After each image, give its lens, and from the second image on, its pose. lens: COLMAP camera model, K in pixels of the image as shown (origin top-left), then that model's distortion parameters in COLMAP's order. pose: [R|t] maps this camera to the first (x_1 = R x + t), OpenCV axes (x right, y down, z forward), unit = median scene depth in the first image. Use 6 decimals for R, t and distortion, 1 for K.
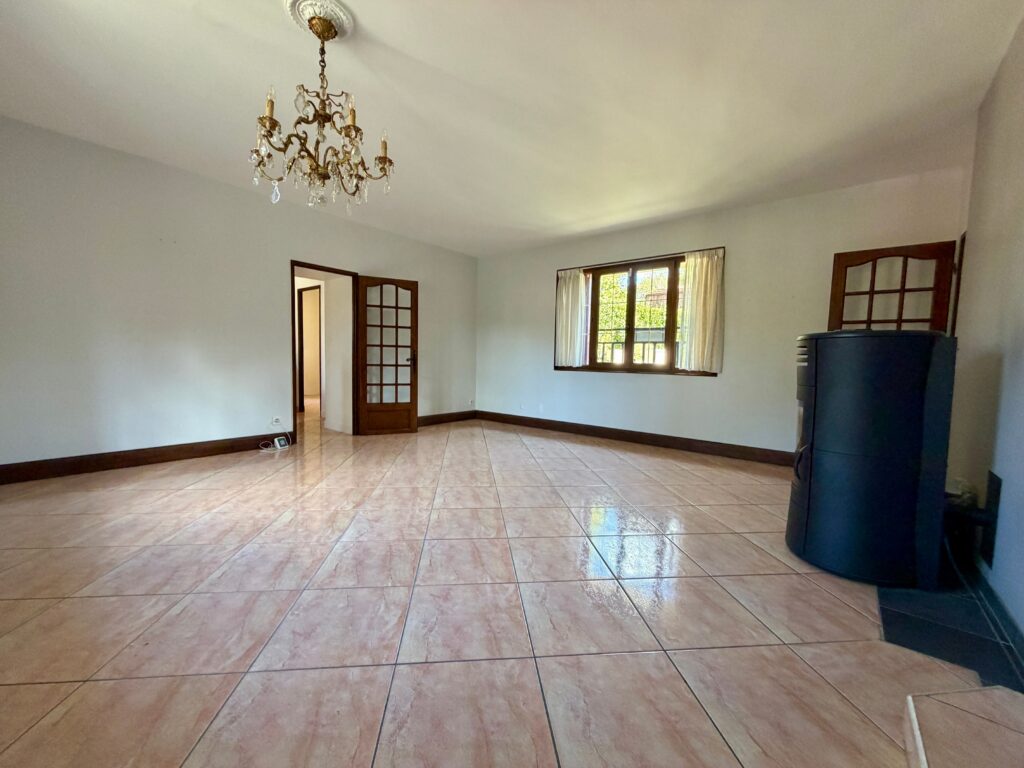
lens RADIAL K [[406.6, 0, 509.1], [0, 406.6, 387.0], [0, 0, 1]] dist [0.000268, 0.000252]
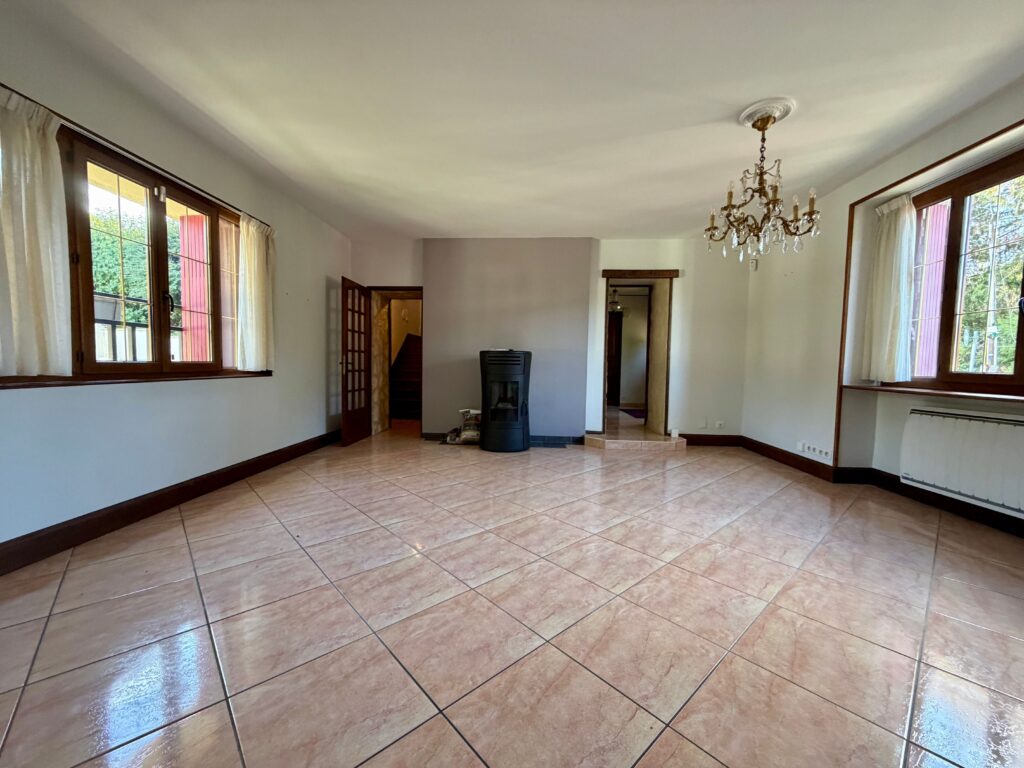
lens RADIAL K [[406.6, 0, 509.0], [0, 406.6, 386.6], [0, 0, 1]] dist [0.000268, 0.000252]
pose [[-0.587722, -0.078048, 0.805289, -0.714607], [0.025174, 0.993090, 0.114622, -0.132976], [-0.808671, 0.087638, -0.581696, 1.627858]]
